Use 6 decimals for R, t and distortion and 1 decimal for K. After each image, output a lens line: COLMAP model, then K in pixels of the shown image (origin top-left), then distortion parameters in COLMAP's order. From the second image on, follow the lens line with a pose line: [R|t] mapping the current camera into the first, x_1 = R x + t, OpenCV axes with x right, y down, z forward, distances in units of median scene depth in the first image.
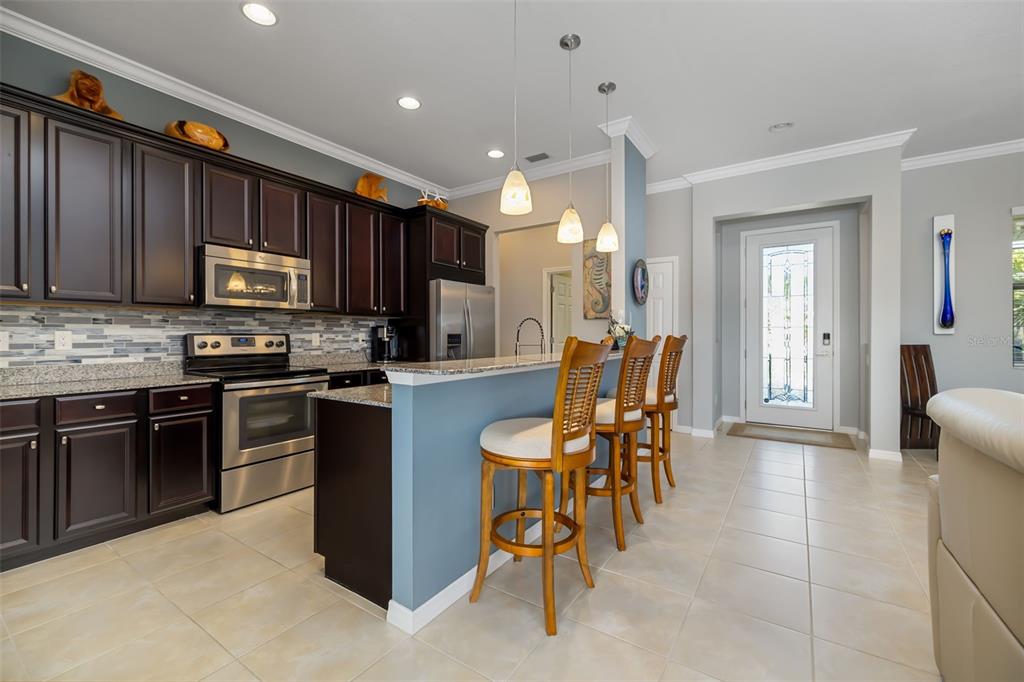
lens RADIAL K [[431.8, 0, 511.9], [0, 431.8, 333.5], [0, 0, 1]] dist [0.000729, 0.000506]
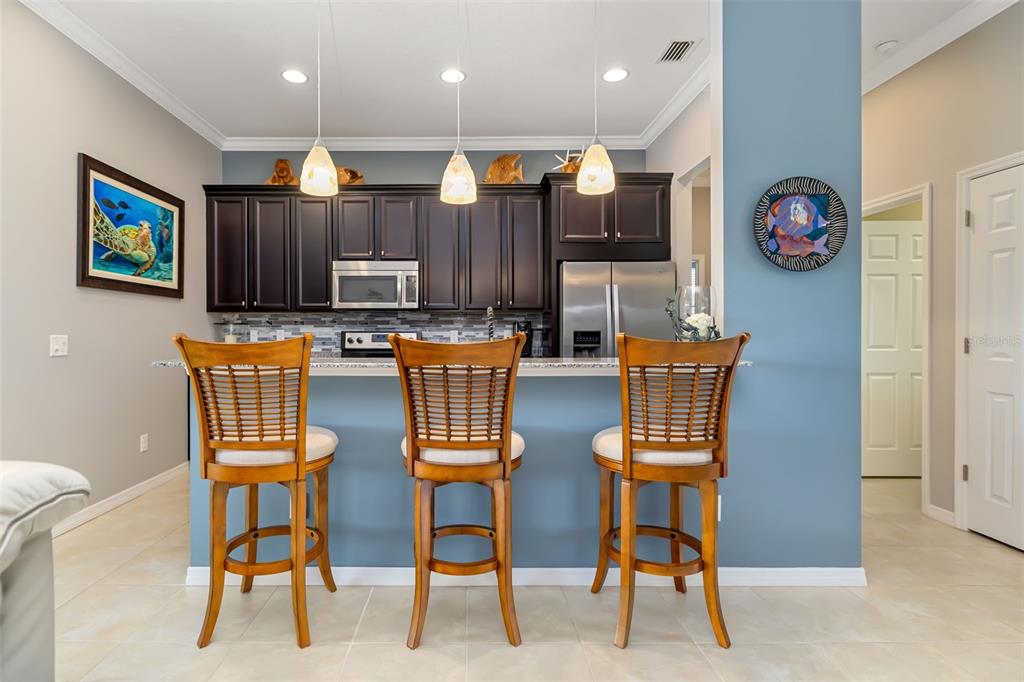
lens RADIAL K [[515.5, 0, 485.3], [0, 515.5, 335.9], [0, 0, 1]] dist [-0.002630, 0.000314]
pose [[0.551284, 0.005133, -0.834302, 0.650903], [0.001961, 0.999970, 0.007448, 0.003069], [0.834316, -0.005742, 0.551257, 0.425139]]
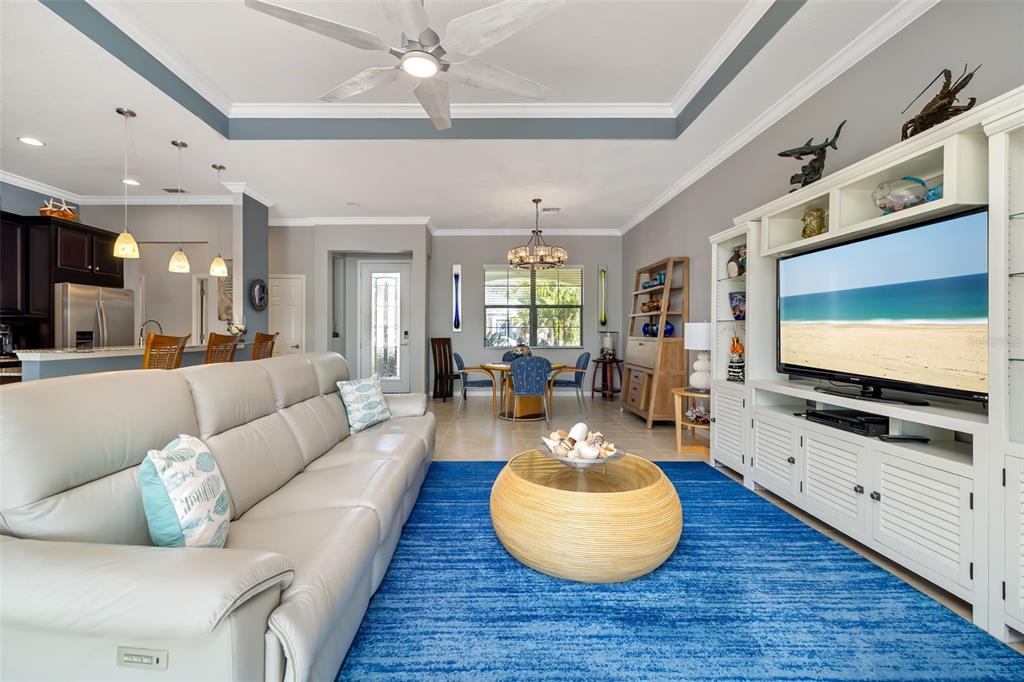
lens RADIAL K [[456.6, 0, 509.0], [0, 456.6, 331.0], [0, 0, 1]] dist [0.001174, 0.000048]
pose [[0.829476, 0.001578, 0.558541, 0.148738], [-0.000888, 0.999998, -0.001507, 0.001463], [-0.558542, 0.000755, 0.829476, -0.764434]]
